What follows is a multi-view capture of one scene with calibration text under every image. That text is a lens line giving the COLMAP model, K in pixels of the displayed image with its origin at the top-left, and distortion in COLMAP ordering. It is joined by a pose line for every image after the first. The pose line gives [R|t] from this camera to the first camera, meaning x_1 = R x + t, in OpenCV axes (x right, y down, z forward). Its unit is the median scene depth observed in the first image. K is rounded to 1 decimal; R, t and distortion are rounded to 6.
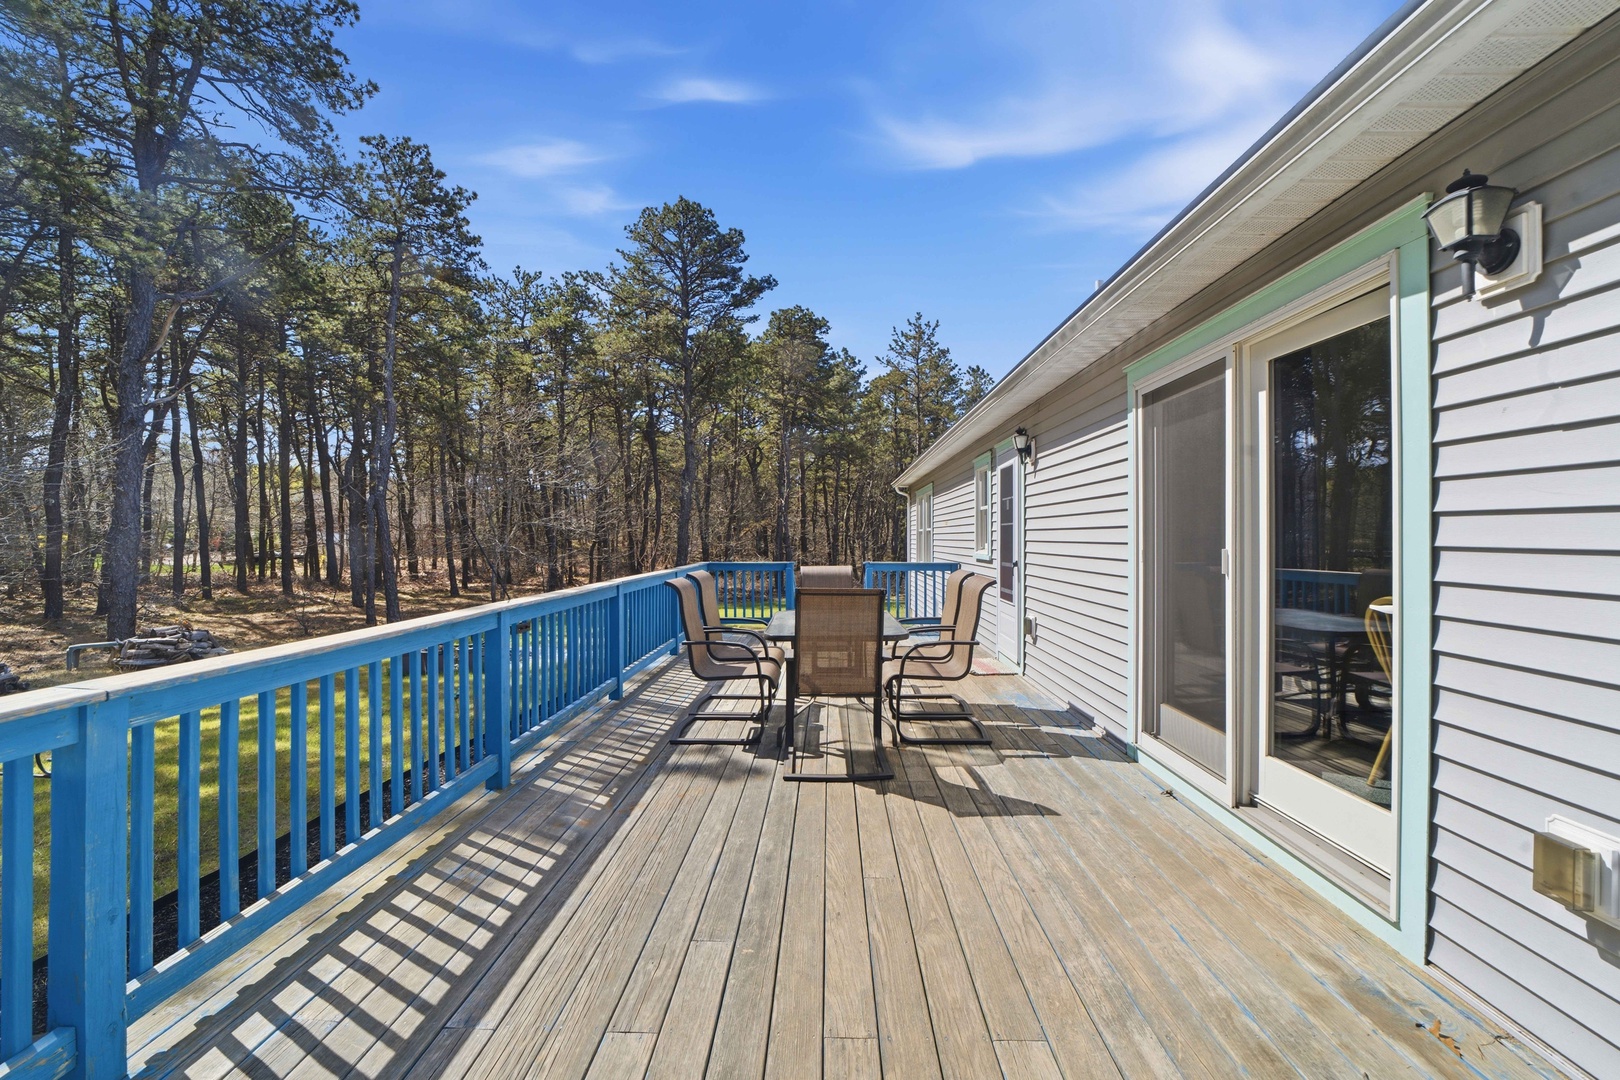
lens RADIAL K [[682.5, 0, 822.7], [0, 682.5, 541.9], [0, 0, 1]] dist [-0.035052, 0.008673]
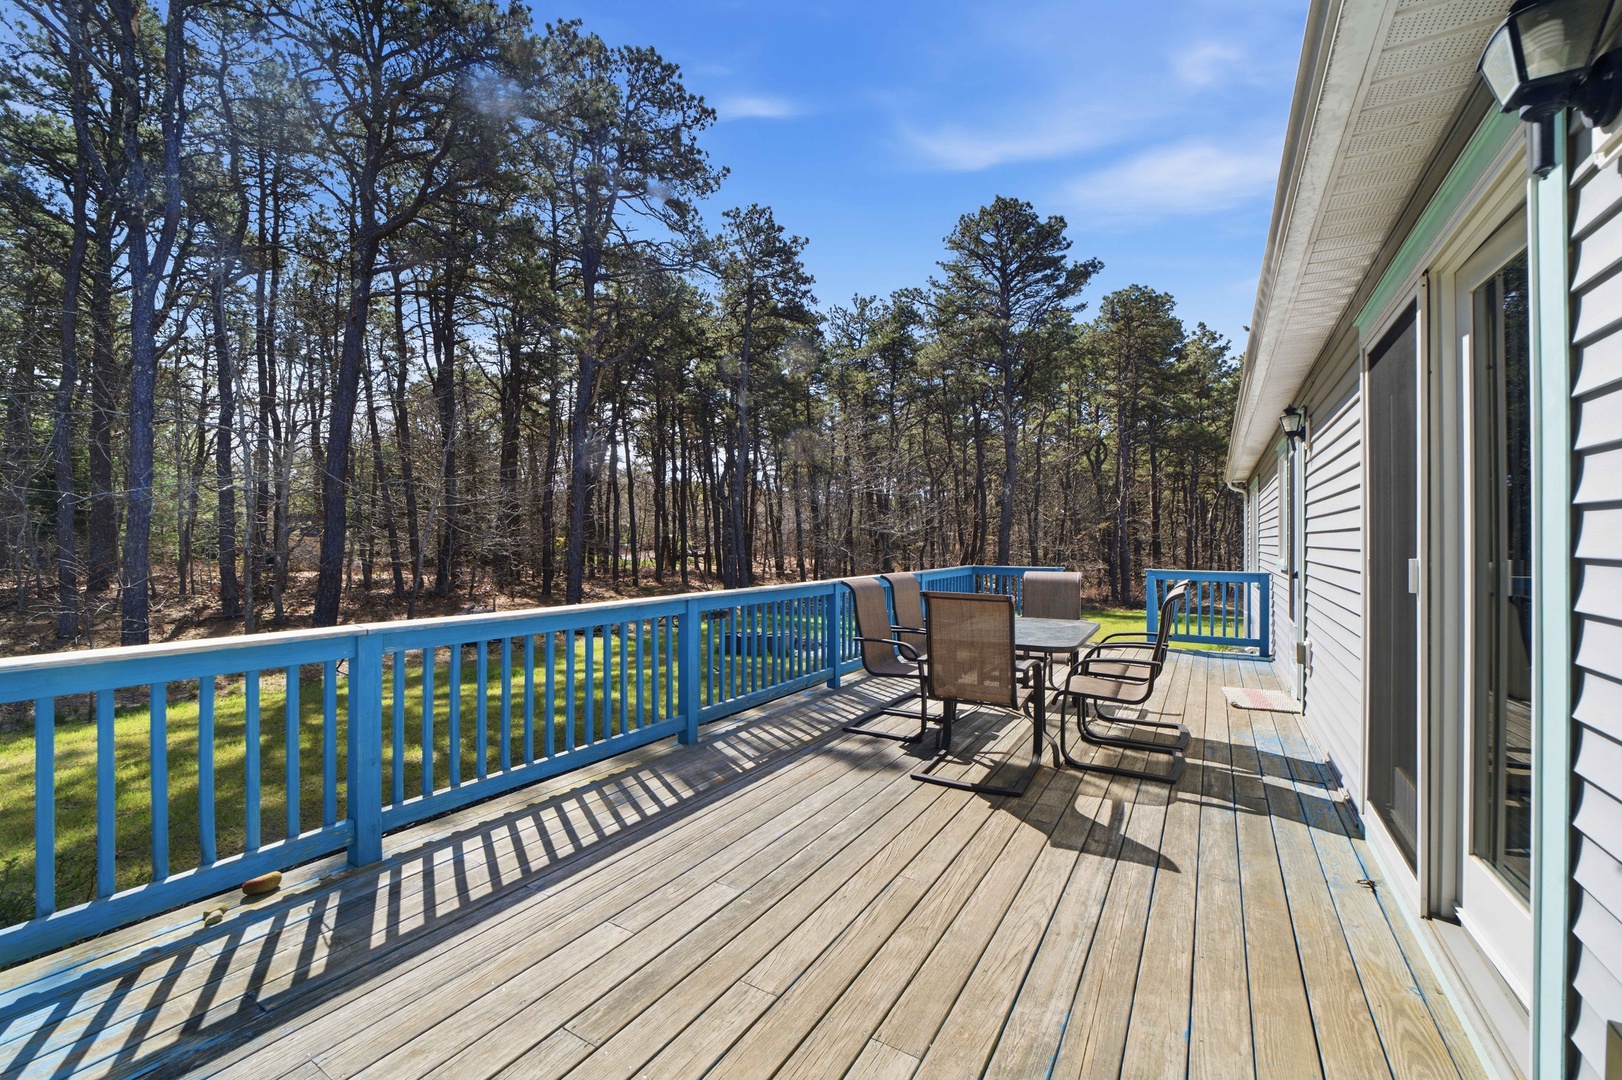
lens RADIAL K [[683.4, 0, 796.5], [0, 683.4, 541.6], [0, 0, 1]] dist [-0.035052, 0.008673]
pose [[0.856721, 0.004562, -0.515761, 0.123899], [-0.007377, 0.999967, -0.003408, -0.000174], [0.515728, 0.006724, 0.856726, 0.012392]]
